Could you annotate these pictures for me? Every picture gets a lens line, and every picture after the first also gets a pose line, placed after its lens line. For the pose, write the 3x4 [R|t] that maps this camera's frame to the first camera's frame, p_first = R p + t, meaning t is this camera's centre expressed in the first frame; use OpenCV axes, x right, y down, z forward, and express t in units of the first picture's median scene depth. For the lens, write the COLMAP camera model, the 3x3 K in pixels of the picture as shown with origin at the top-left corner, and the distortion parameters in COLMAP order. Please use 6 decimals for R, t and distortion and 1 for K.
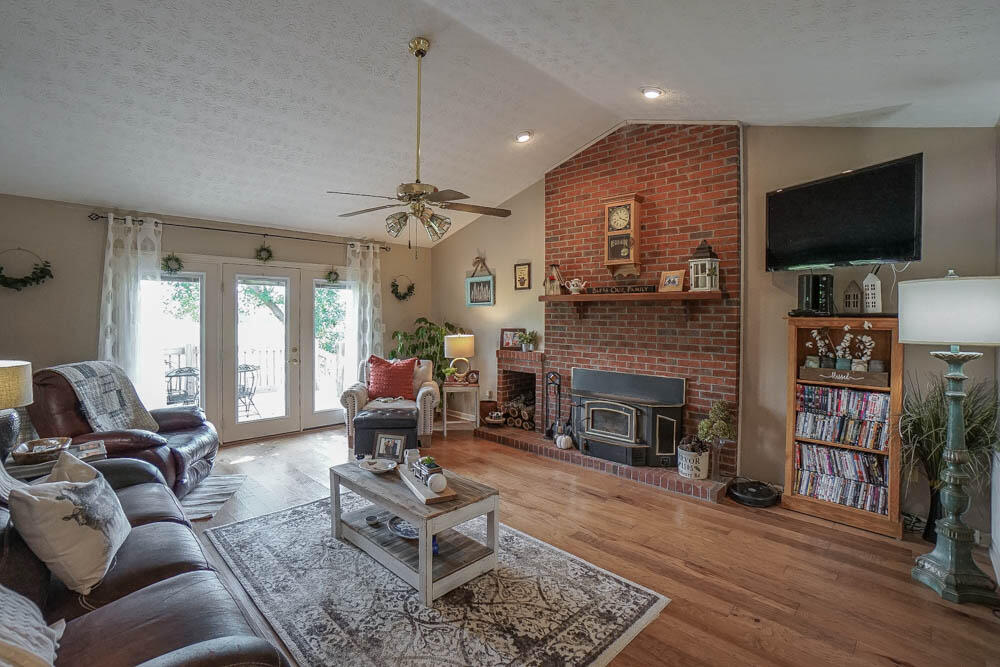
lens RADIAL K [[446.9, 0, 483.0], [0, 446.9, 322.0], [0, 0, 1]] dist [-0.062412, 0.026109]
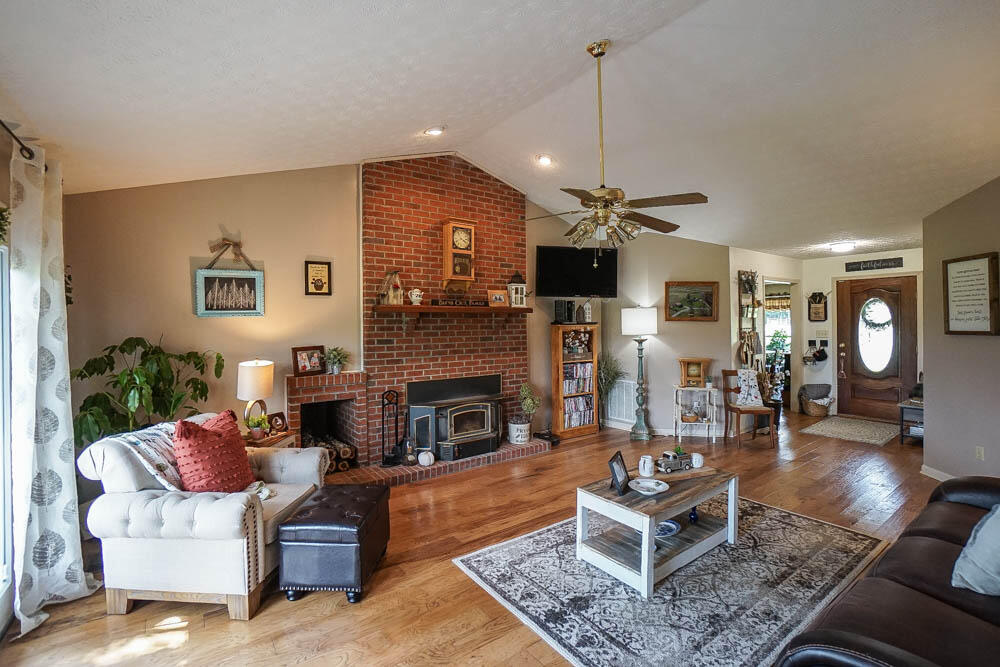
lens RADIAL K [[446.9, 0, 483.0], [0, 446.9, 322.0], [0, 0, 1]] dist [-0.062412, 0.026109]
pose [[0.177532, -0.003888, 0.984107, -0.801123], [0.030025, 0.999548, -0.001468, -0.021833], [-0.983657, 0.029808, 0.177568, 0.766580]]
